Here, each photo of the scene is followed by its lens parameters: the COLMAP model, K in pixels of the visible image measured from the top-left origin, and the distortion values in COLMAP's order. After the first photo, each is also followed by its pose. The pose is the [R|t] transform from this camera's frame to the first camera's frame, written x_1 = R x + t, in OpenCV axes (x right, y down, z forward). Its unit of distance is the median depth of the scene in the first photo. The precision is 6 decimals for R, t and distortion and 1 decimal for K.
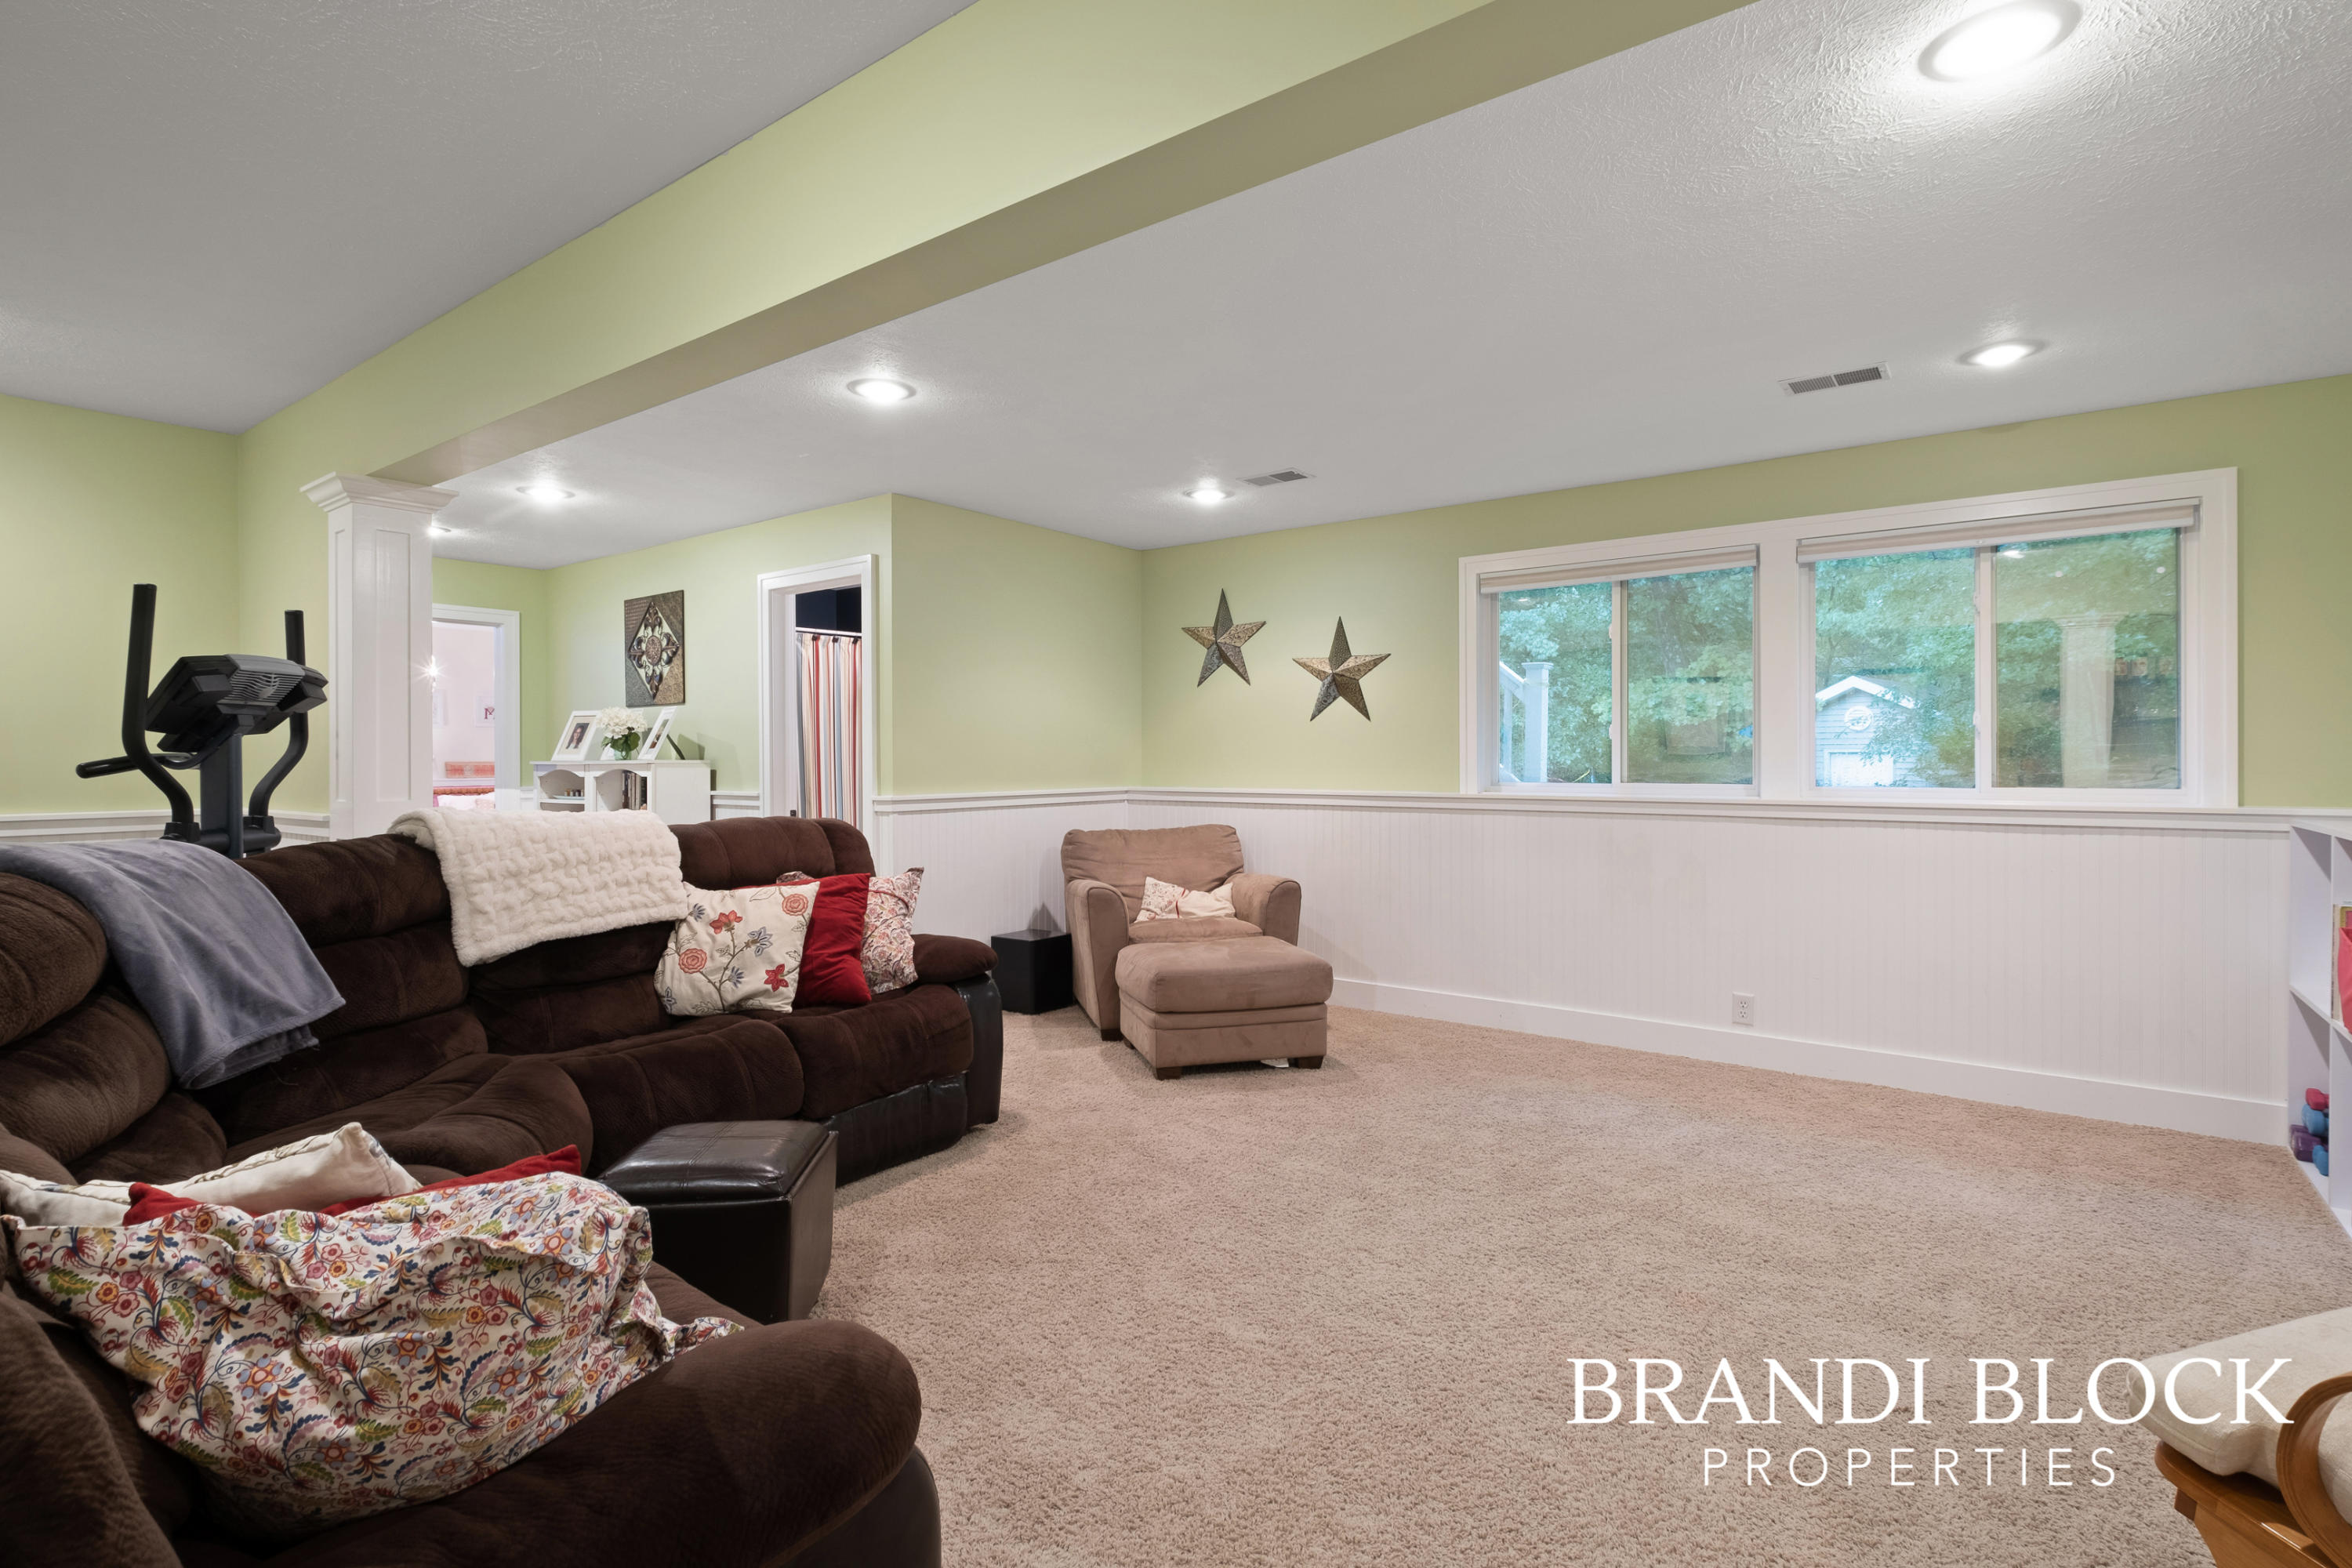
lens RADIAL K [[1108.6, 0, 1156.8], [0, 1108.6, 747.1], [0, 0, 1]] dist [0.004962, -0.000101]
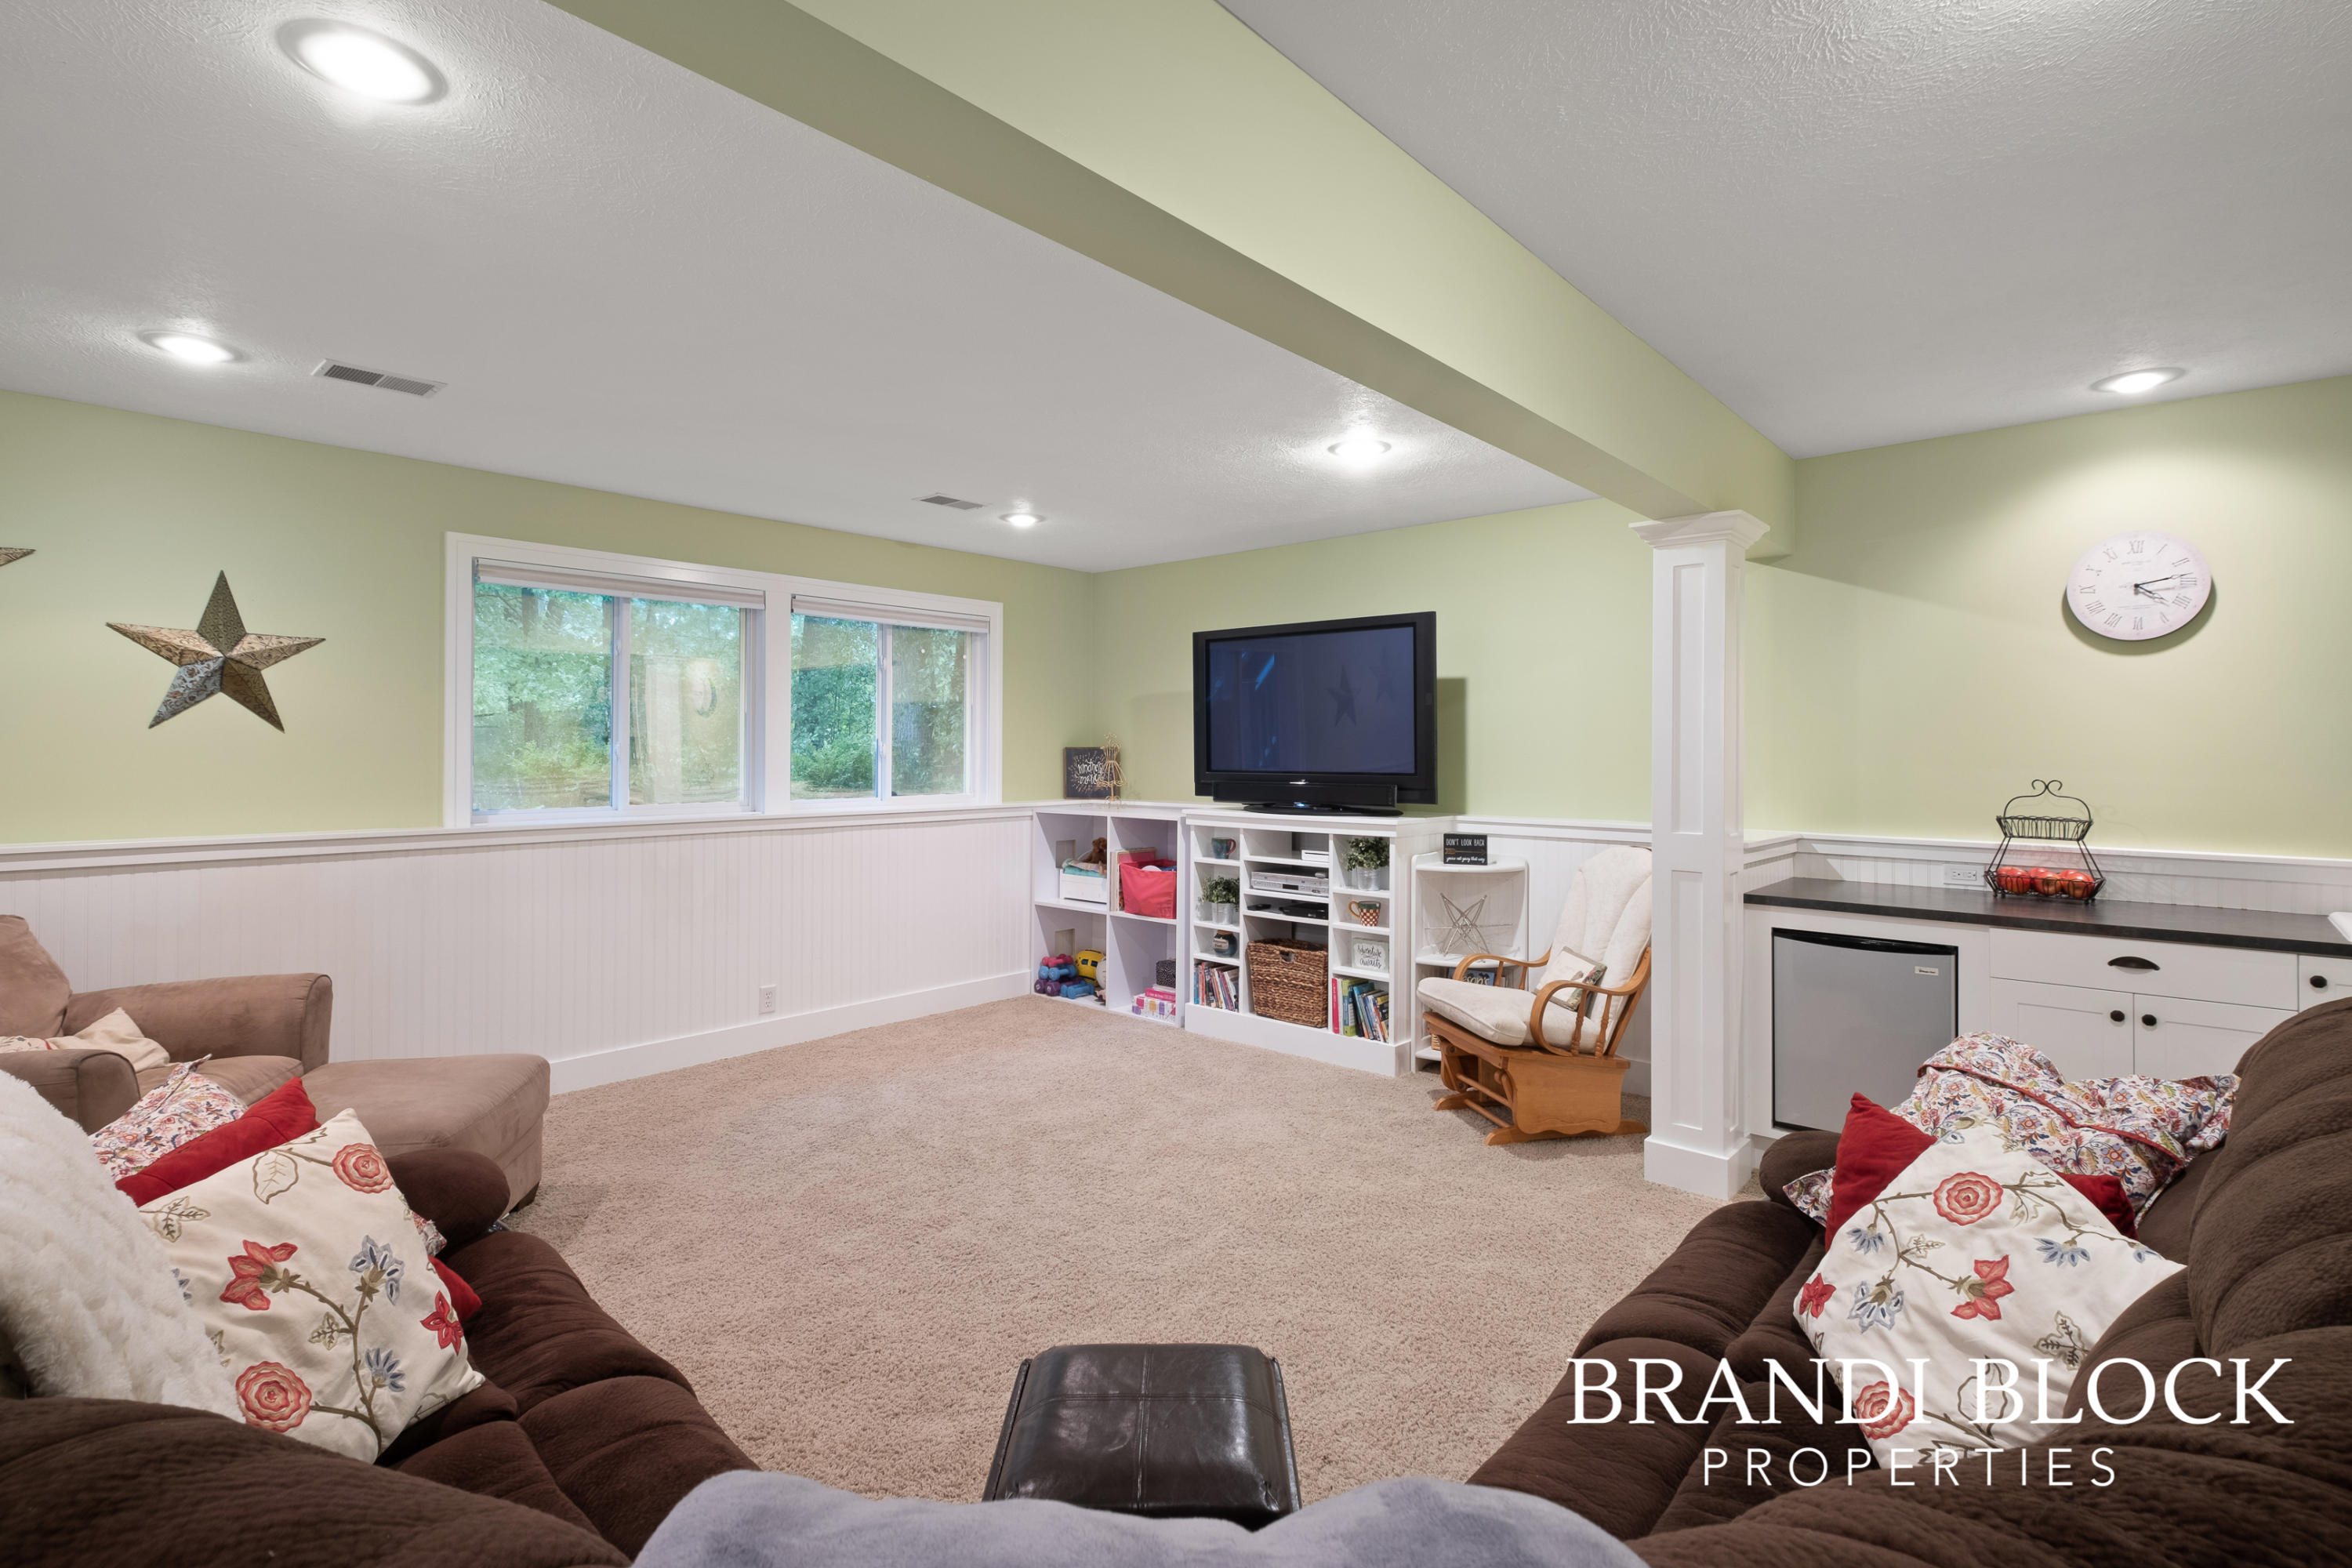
lens RADIAL K [[1108.6, 0, 1156.8], [0, 1108.6, 747.1], [0, 0, 1]] dist [0.004962, -0.000101]
pose [[0.086649, 0.008582, 0.996202, -0.600519], [-0.005820, 0.999950, -0.008108, -0.015813], [-0.996222, -0.005095, 0.086695, 0.537595]]
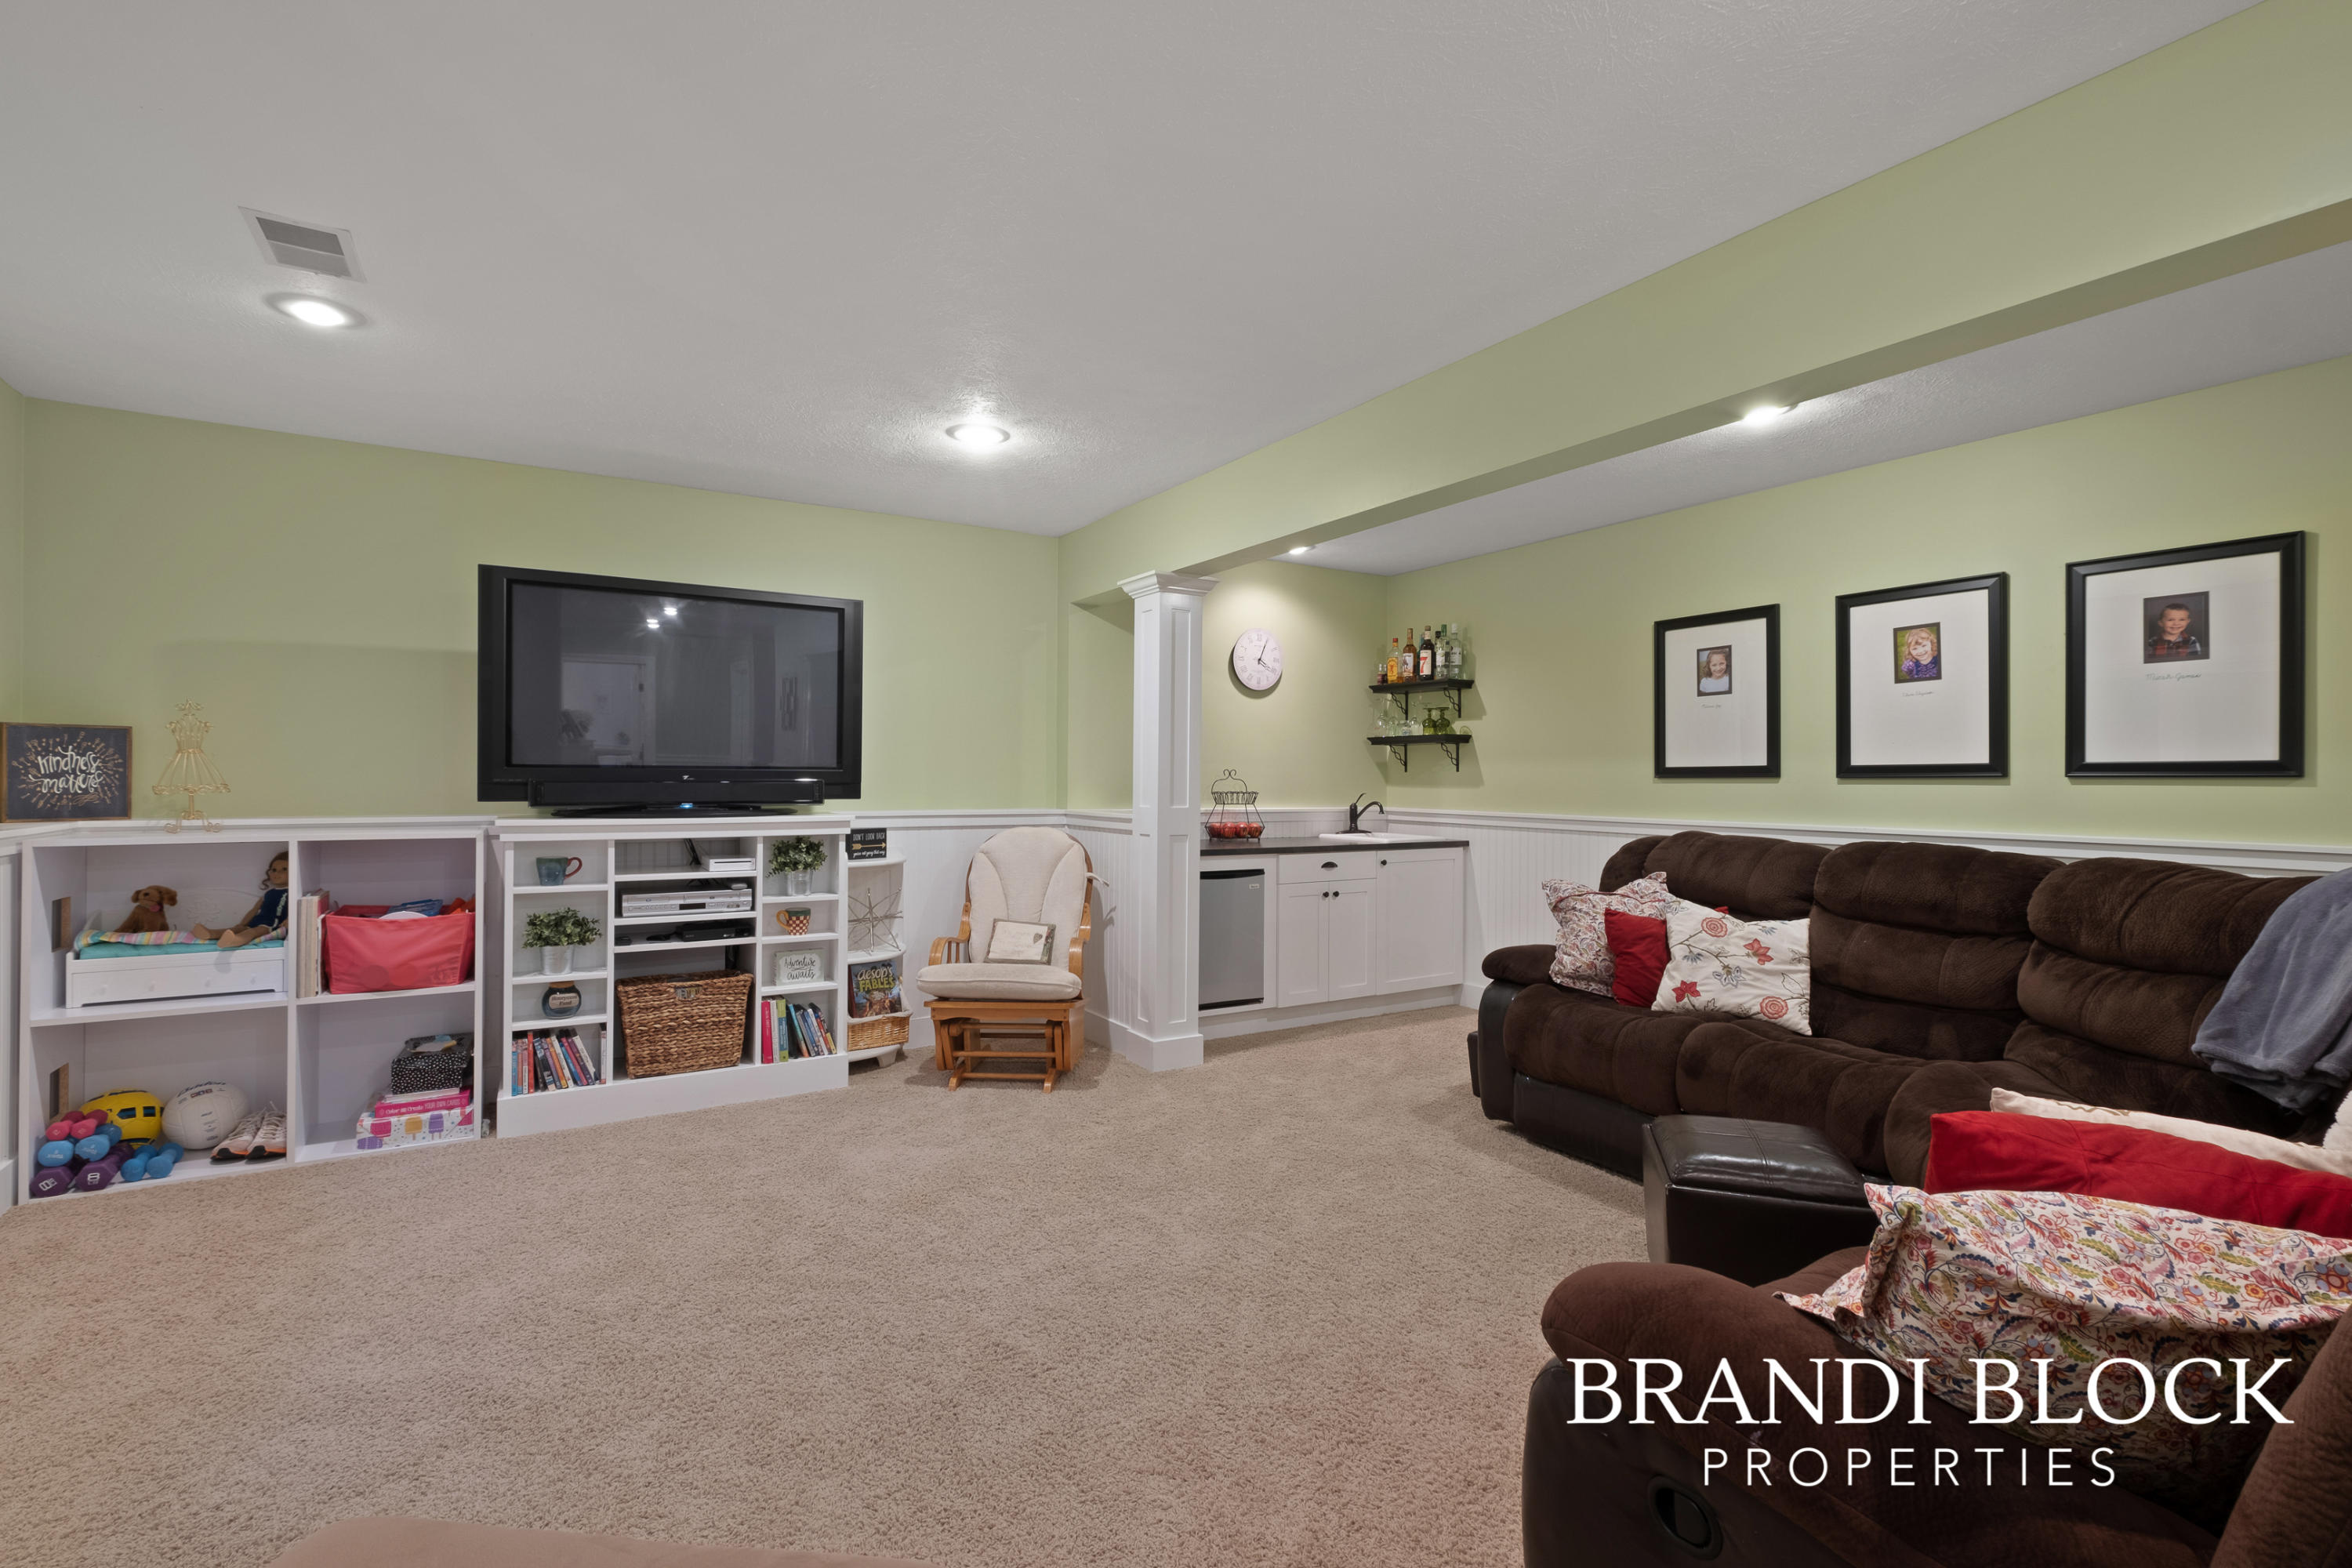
lens RADIAL K [[1080.8, 0, 1176.0], [0, 1080.8, 784.0], [0, 0, 1]] dist [0.002923, 0.000335]
pose [[-0.934124, -0.003226, 0.356935, -0.138594], [-0.002789, 0.999995, 0.001740, 0.013594], [-0.356939, 0.000630, -0.934128, 1.225871]]
